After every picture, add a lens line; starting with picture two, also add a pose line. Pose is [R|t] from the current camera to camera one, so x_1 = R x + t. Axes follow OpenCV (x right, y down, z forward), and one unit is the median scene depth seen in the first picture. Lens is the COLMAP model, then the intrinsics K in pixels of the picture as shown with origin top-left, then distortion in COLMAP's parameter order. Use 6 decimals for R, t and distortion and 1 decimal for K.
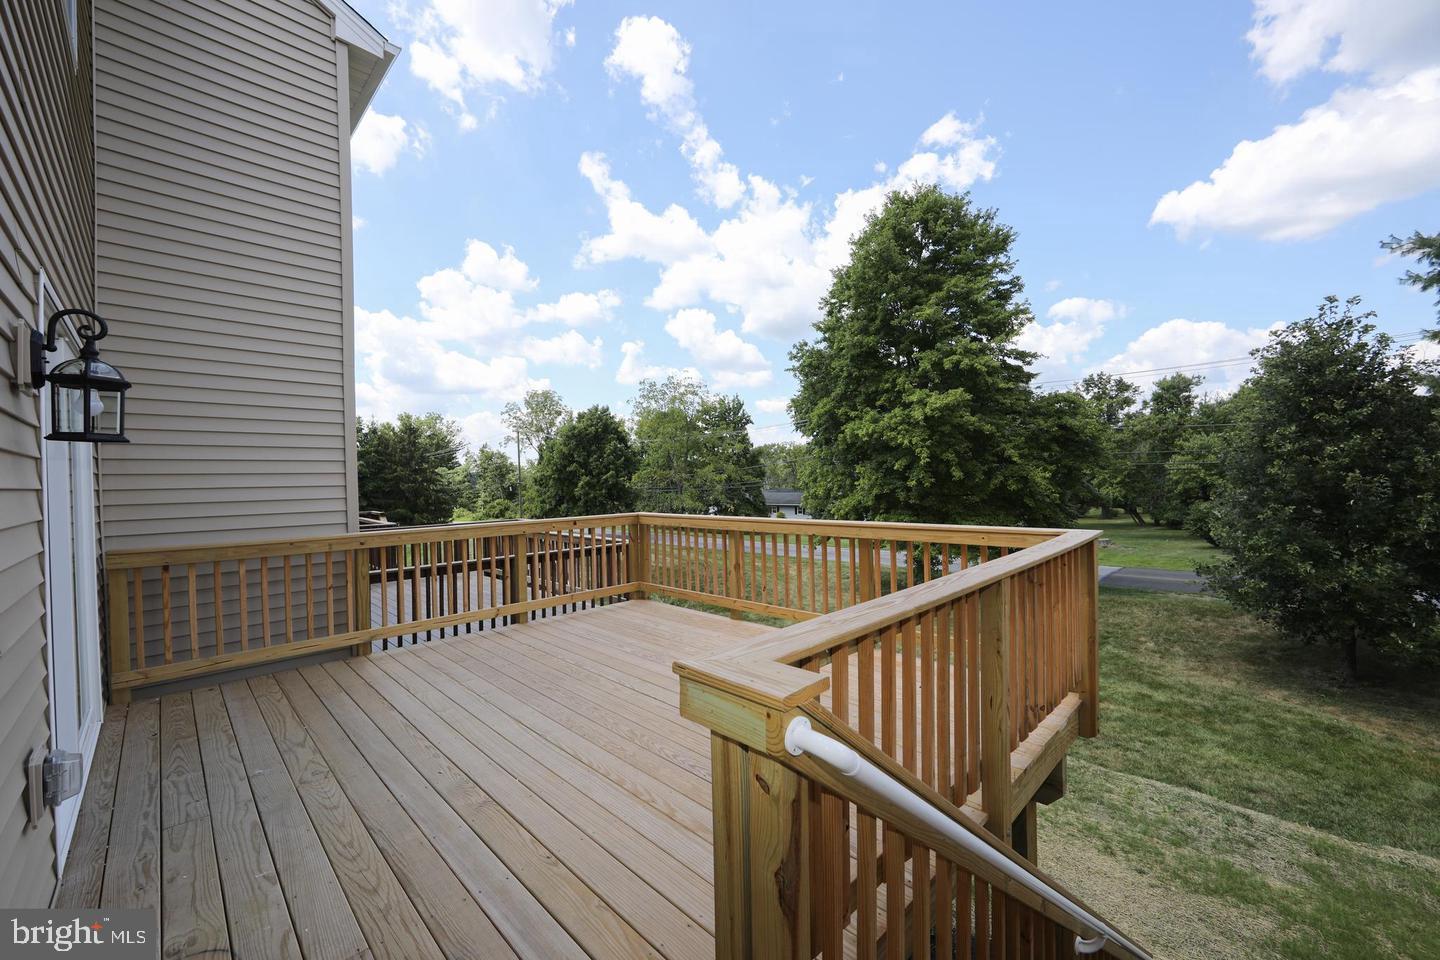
lens RADIAL K [[562.2, 0, 716.3], [0, 562.2, 479.9], [0, 0, 1]] dist [-0.010111, 0.000420]
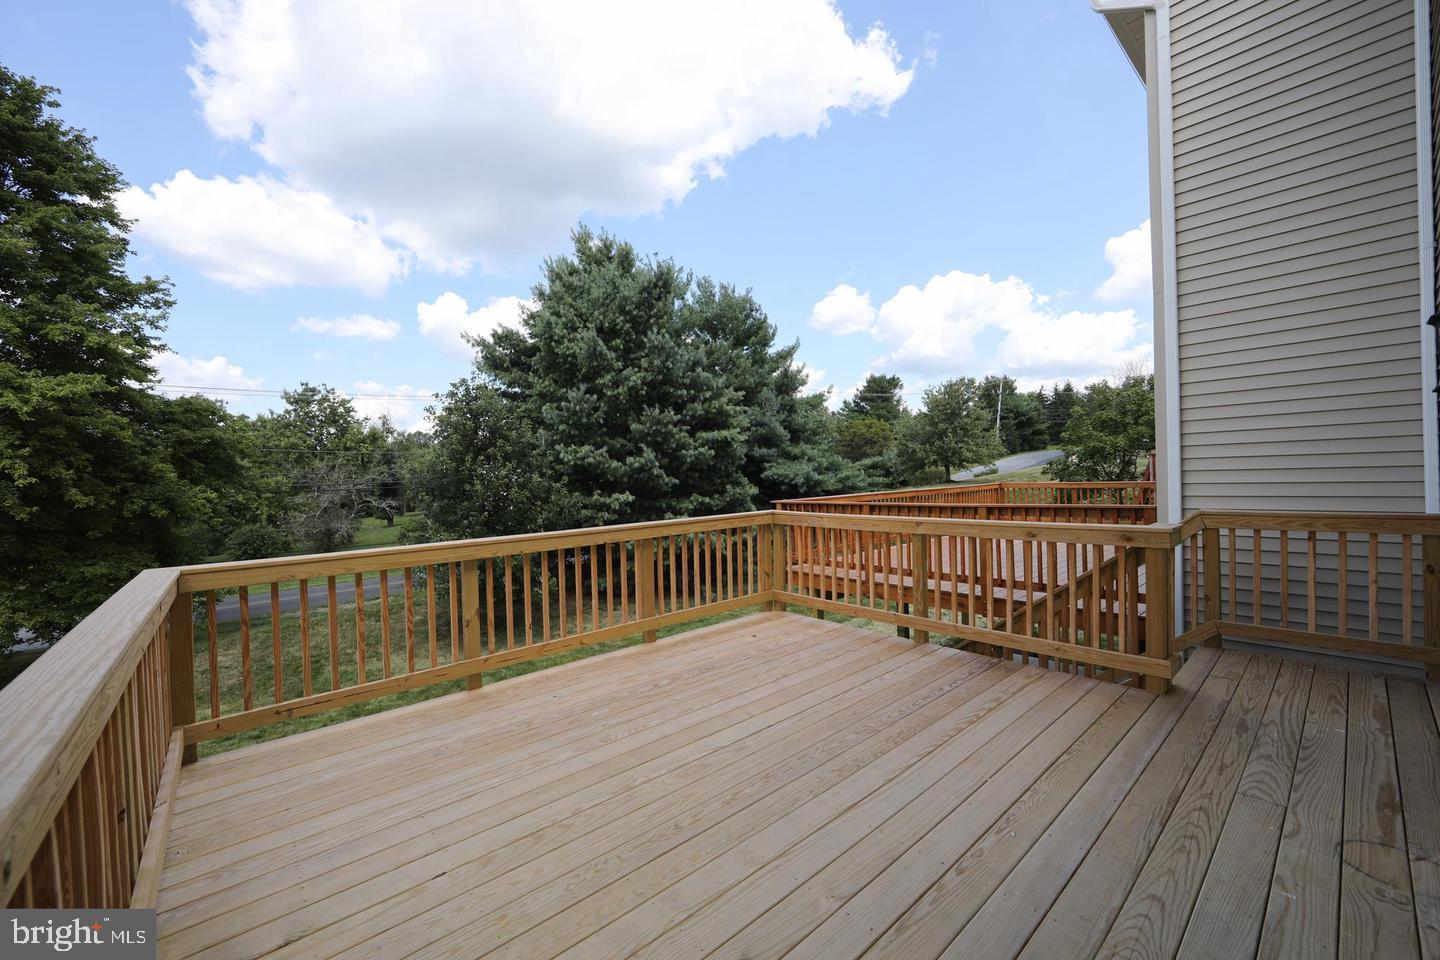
lens RADIAL K [[562.2, 0, 716.3], [0, 562.2, 479.9], [0, 0, 1]] dist [-0.010111, 0.000420]
pose [[0.074047, 0.008218, 0.997221, -0.238892], [0.037500, 0.999236, -0.011019, 0.004412], [-0.996549, 0.038212, 0.073682, 0.245373]]
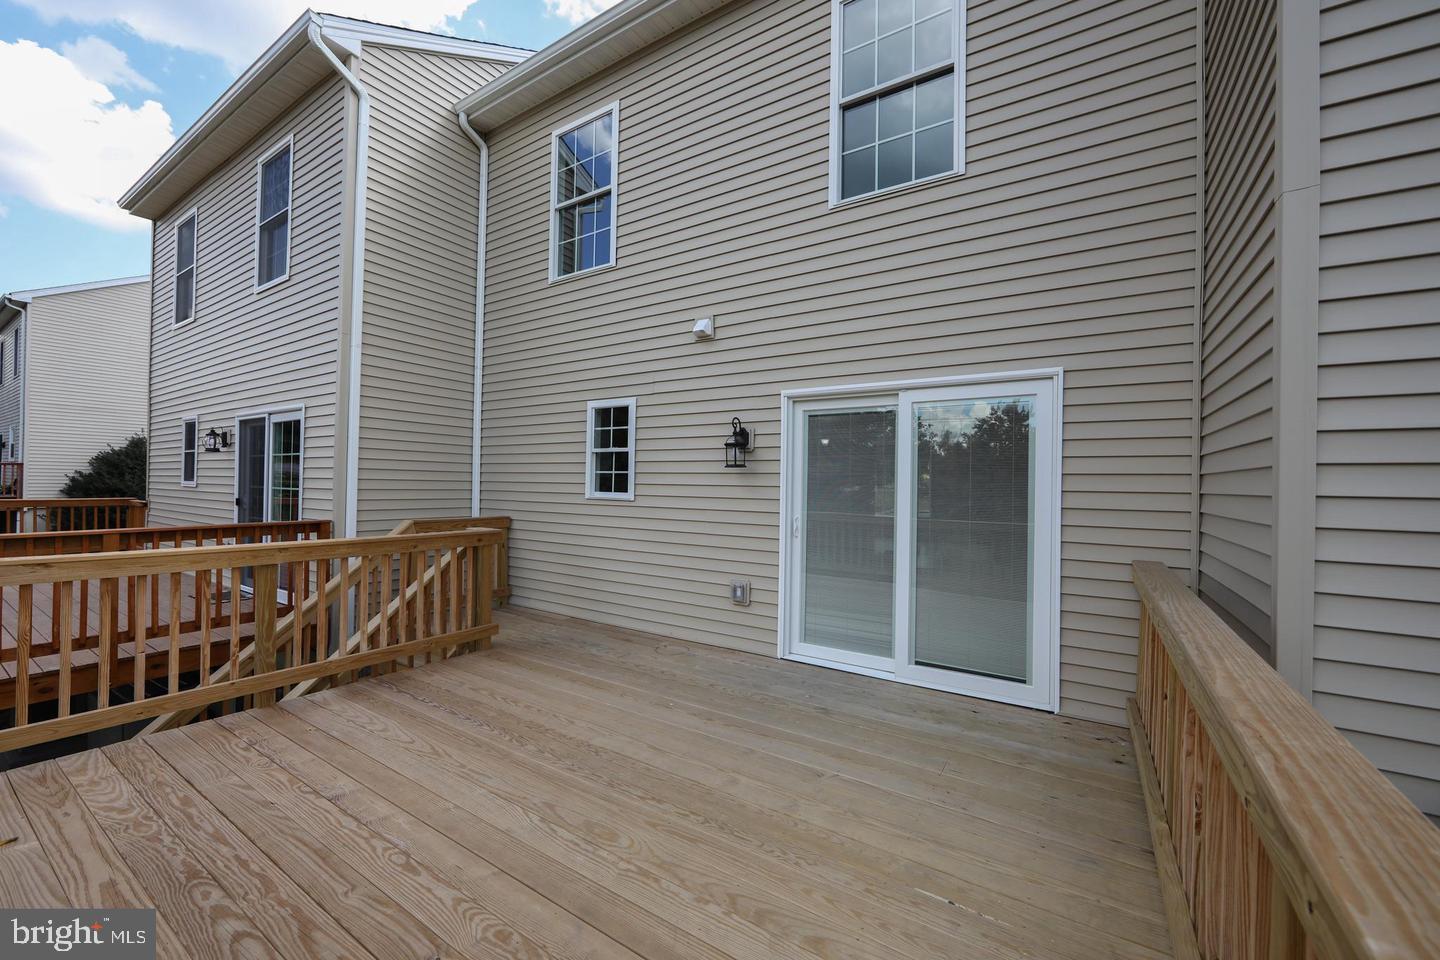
lens RADIAL K [[562.2, 0, 716.3], [0, 562.2, 479.9], [0, 0, 1]] dist [-0.010111, 0.000420]
pose [[-0.977244, -0.002409, -0.212105, -0.058435], [-0.000671, 0.999966, -0.008264, 0.001608], [0.212117, -0.007934, -0.977212, 0.424697]]
